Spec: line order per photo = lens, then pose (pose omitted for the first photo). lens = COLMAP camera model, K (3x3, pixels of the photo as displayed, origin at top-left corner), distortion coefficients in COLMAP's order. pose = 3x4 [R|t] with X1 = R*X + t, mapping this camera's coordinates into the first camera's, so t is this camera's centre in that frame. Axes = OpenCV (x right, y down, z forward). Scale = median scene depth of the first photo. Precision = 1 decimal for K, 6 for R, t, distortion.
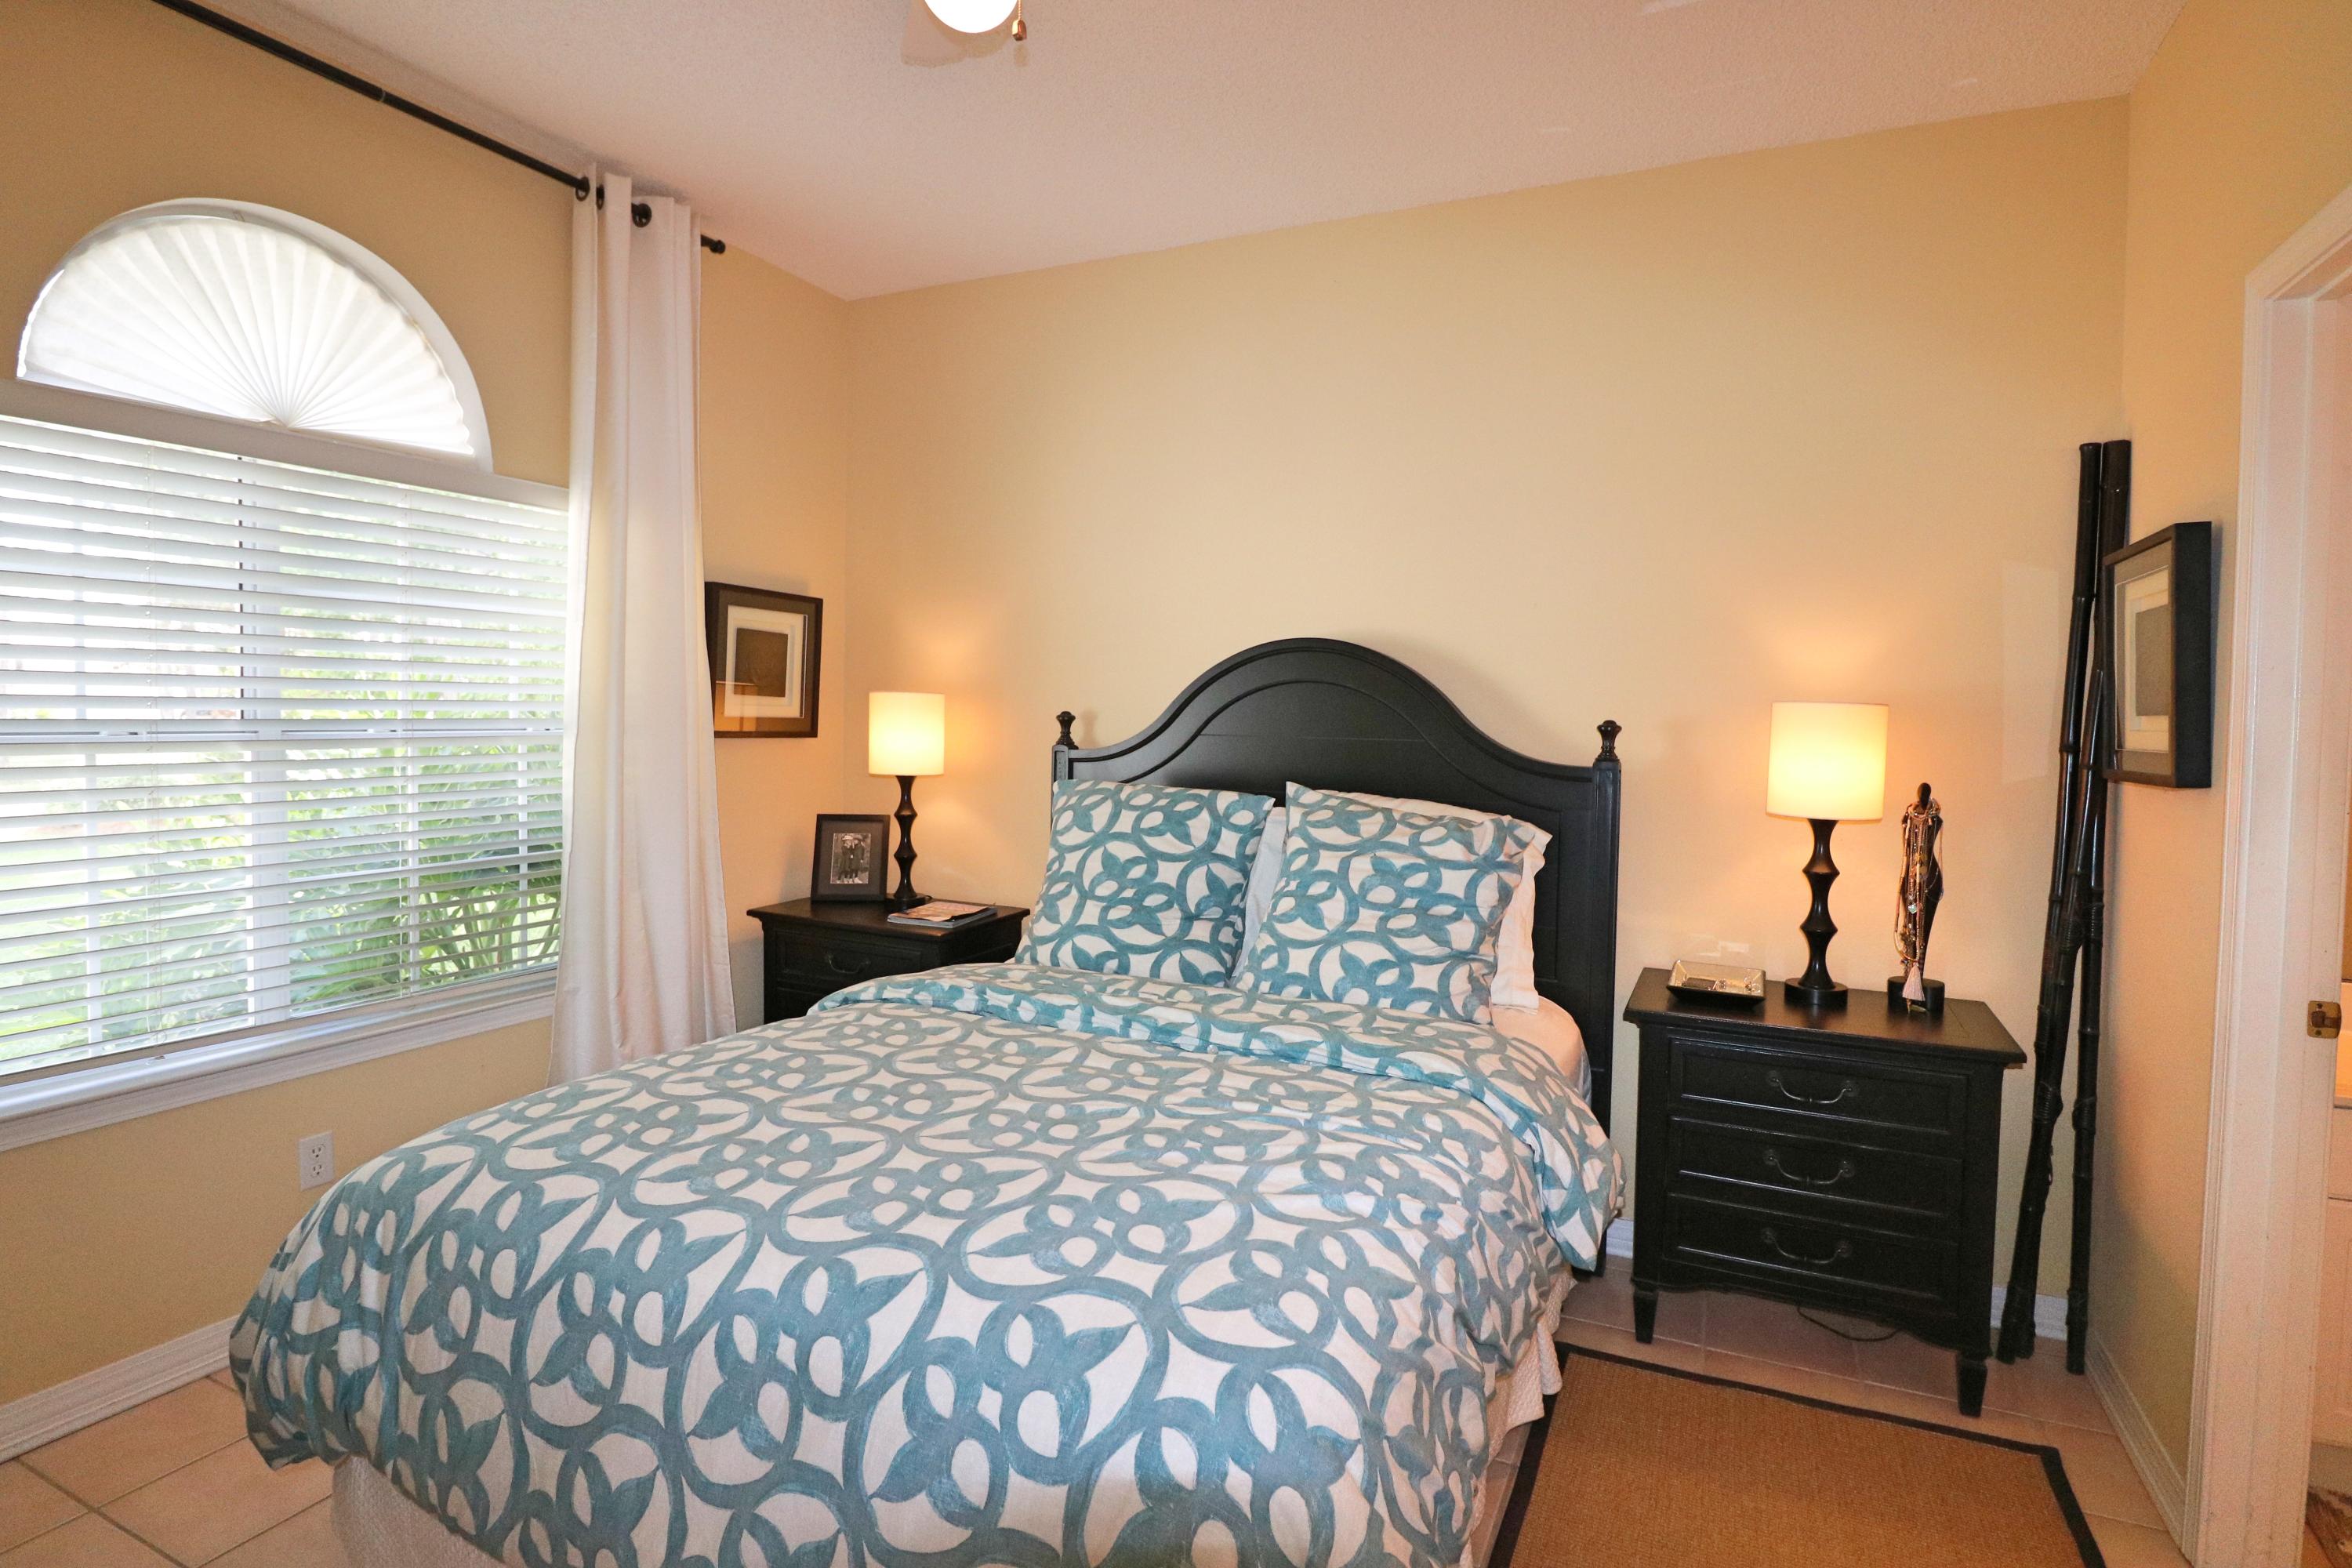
lens RADIAL K [[1183.2, 0, 1180.7], [0, 1183.2, 774.7], [0, 0, 1]] dist [0.001543, -0.009316]
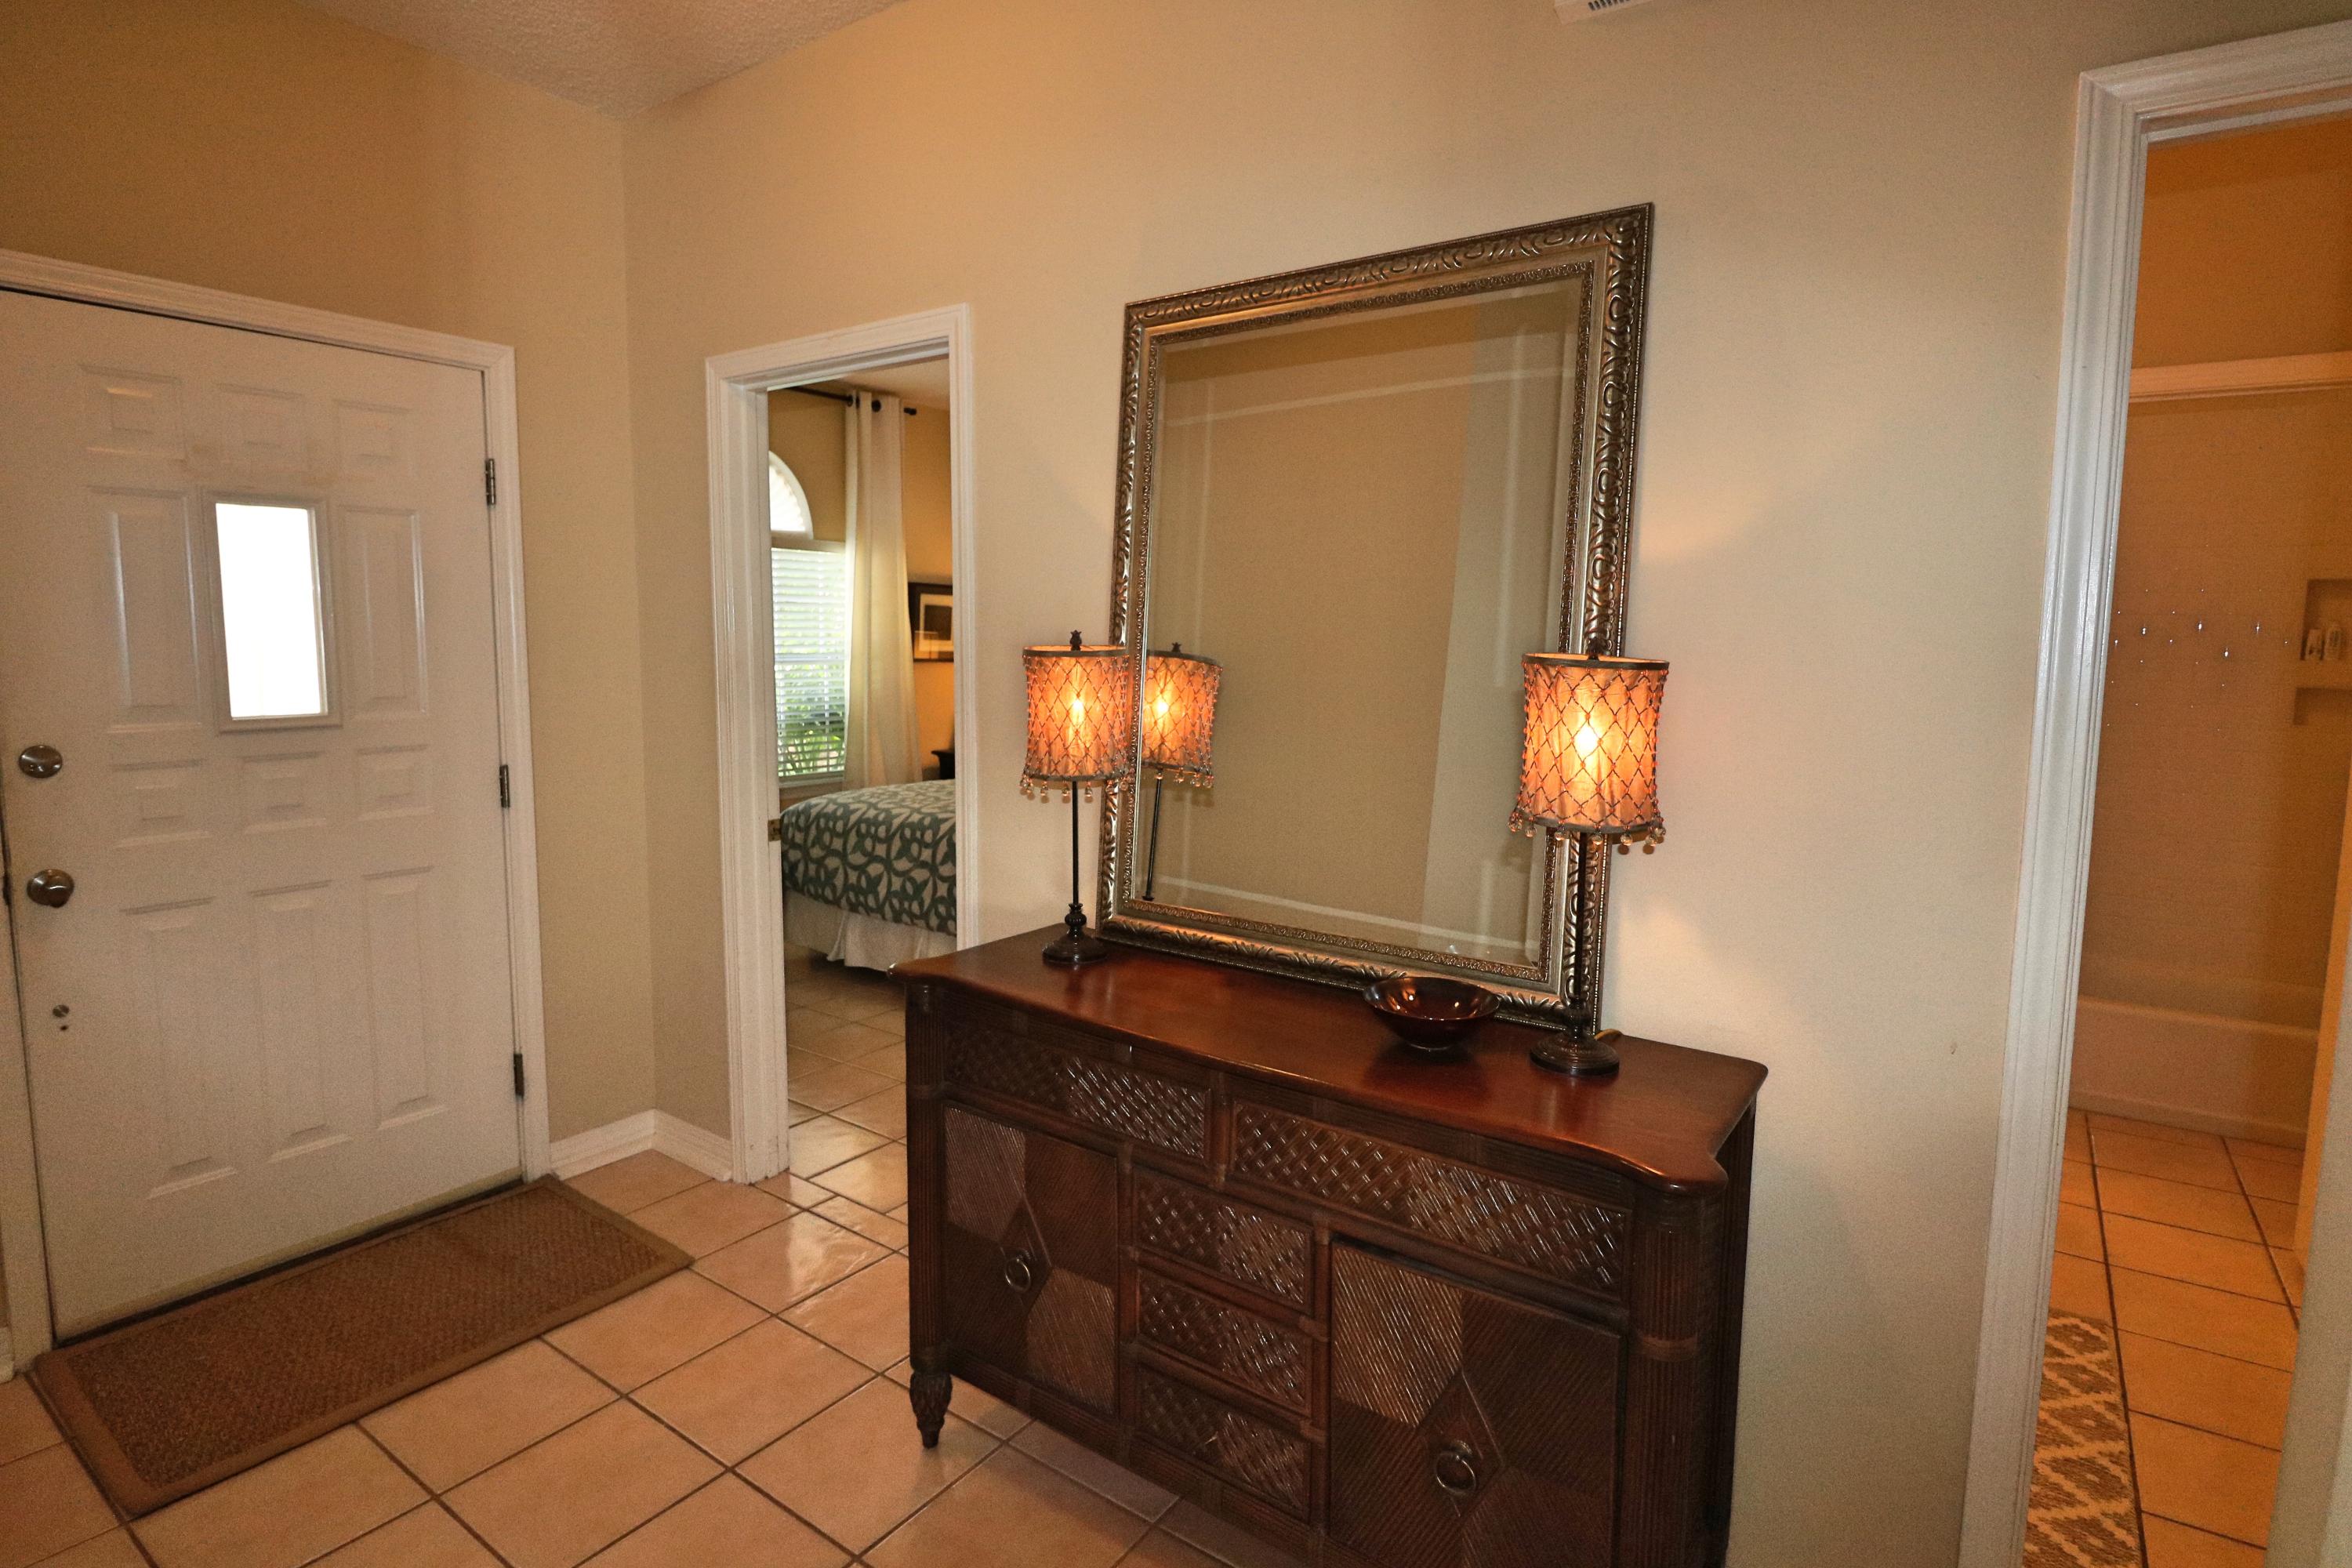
lens RADIAL K [[1183.2, 0, 1176.2], [0, 1183.2, 778.6], [0, 0, 1]] dist [0.001543, -0.009316]
pose [[0.983030, 0.016882, -0.182665, 0.828878], [-0.005557, 0.998040, 0.062335, 0.076815], [0.183359, -0.060262, 0.981197, -1.798865]]
